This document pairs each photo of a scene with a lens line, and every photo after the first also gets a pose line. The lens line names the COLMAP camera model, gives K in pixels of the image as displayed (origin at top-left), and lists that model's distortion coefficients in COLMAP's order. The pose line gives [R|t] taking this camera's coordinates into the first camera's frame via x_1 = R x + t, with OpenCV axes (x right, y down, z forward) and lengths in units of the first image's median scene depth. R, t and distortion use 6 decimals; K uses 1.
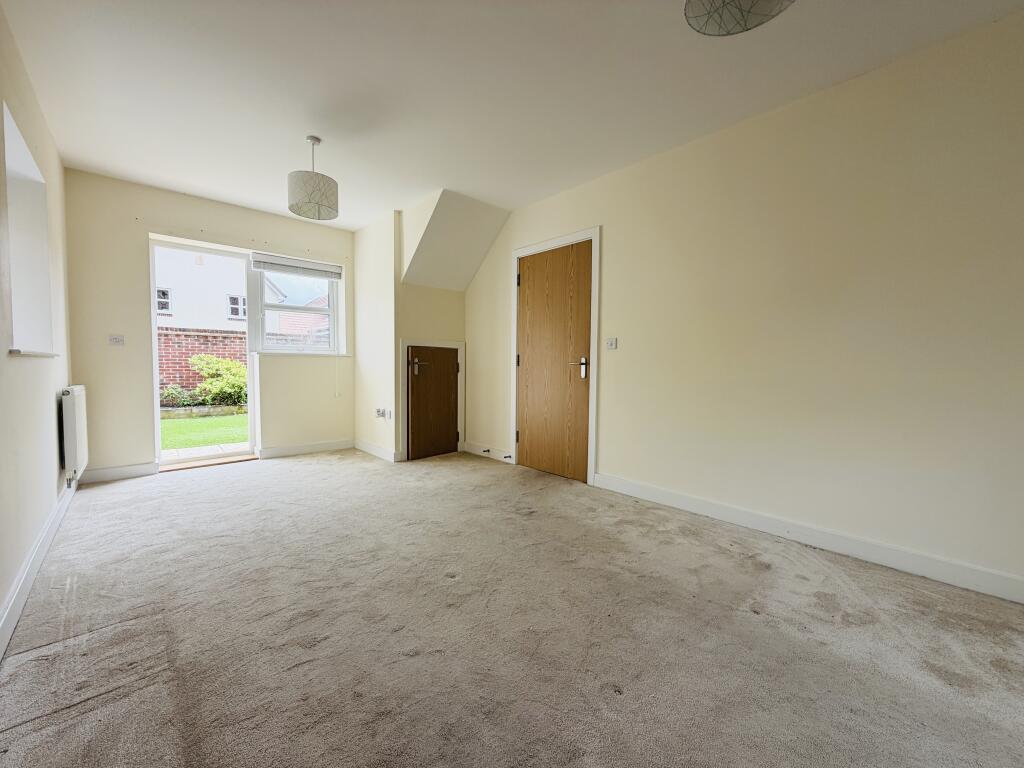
lens RADIAL K [[410.6, 0, 510.1], [0, 410.6, 384.0], [0, 0, 1]] dist [0.000976, 0.000035]
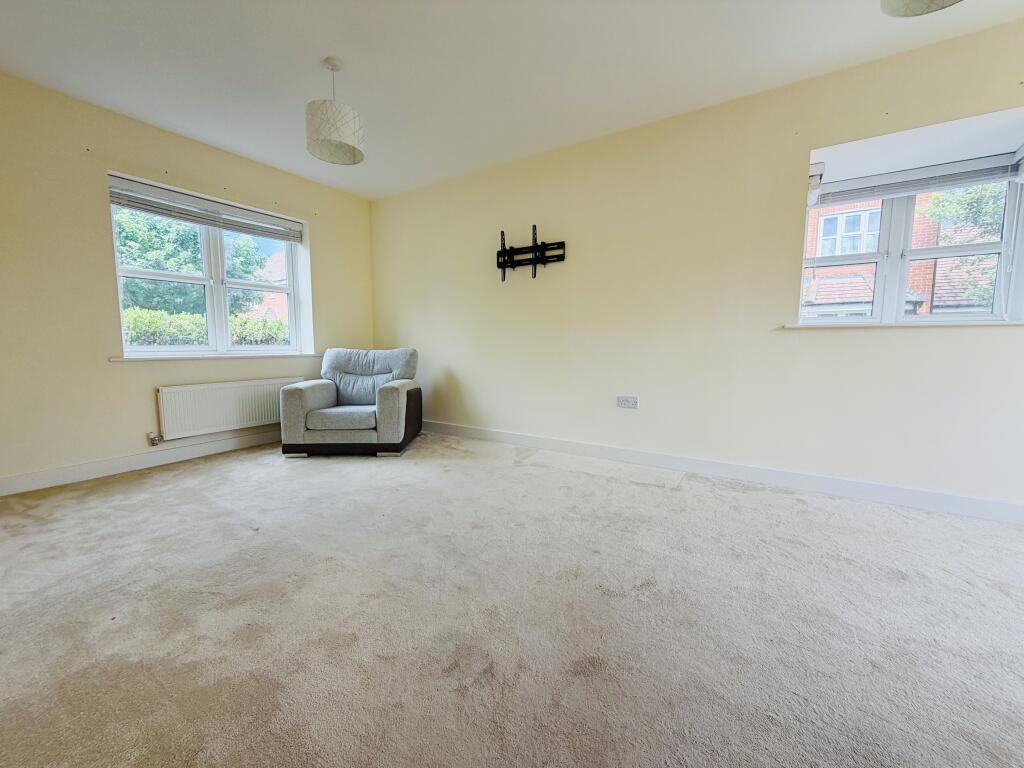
lens RADIAL K [[410.6, 0, 510.1], [0, 410.6, 384.0], [0, 0, 1]] dist [0.000976, 0.000035]
pose [[-0.973204, 0.012405, -0.229608, 0.069925], [-0.021046, 0.989547, 0.142668, -0.030335], [0.228977, 0.143677, -0.962770, 1.092441]]
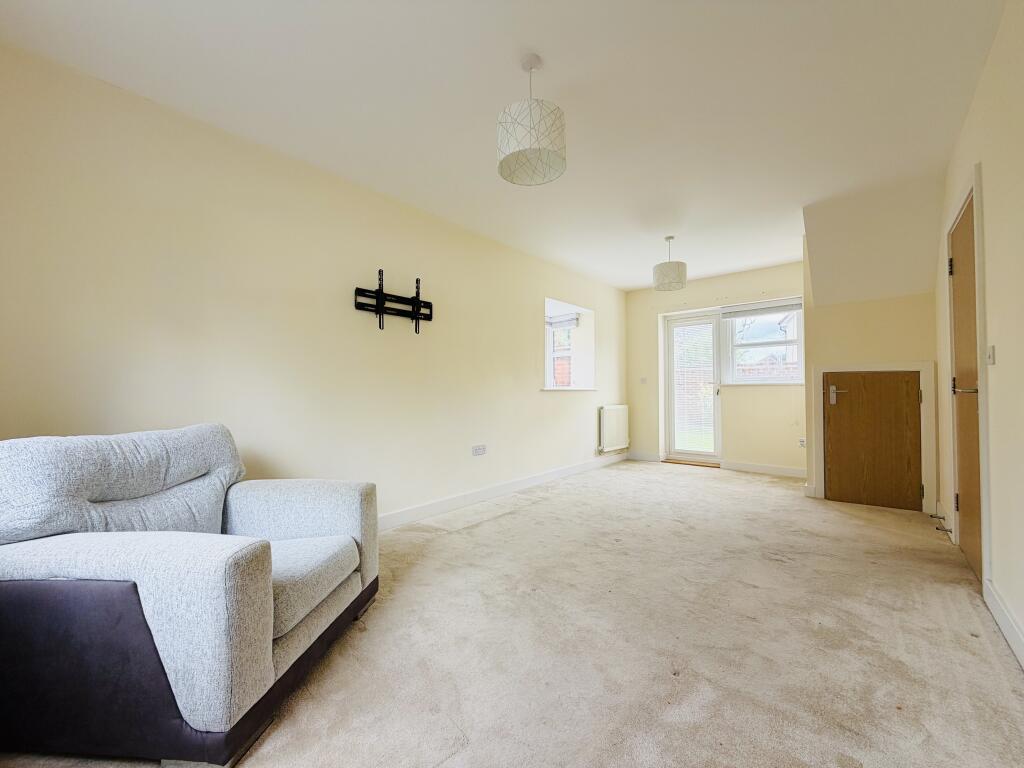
lens RADIAL K [[410.6, 0, 510.1], [0, 410.6, 384.0], [0, 0, 1]] dist [0.000976, 0.000035]
pose [[0.095388, -0.027142, -0.995070, 0.699443], [-0.042201, 0.998619, -0.031284, -0.010805], [0.994545, 0.044977, 0.094111, 0.256595]]
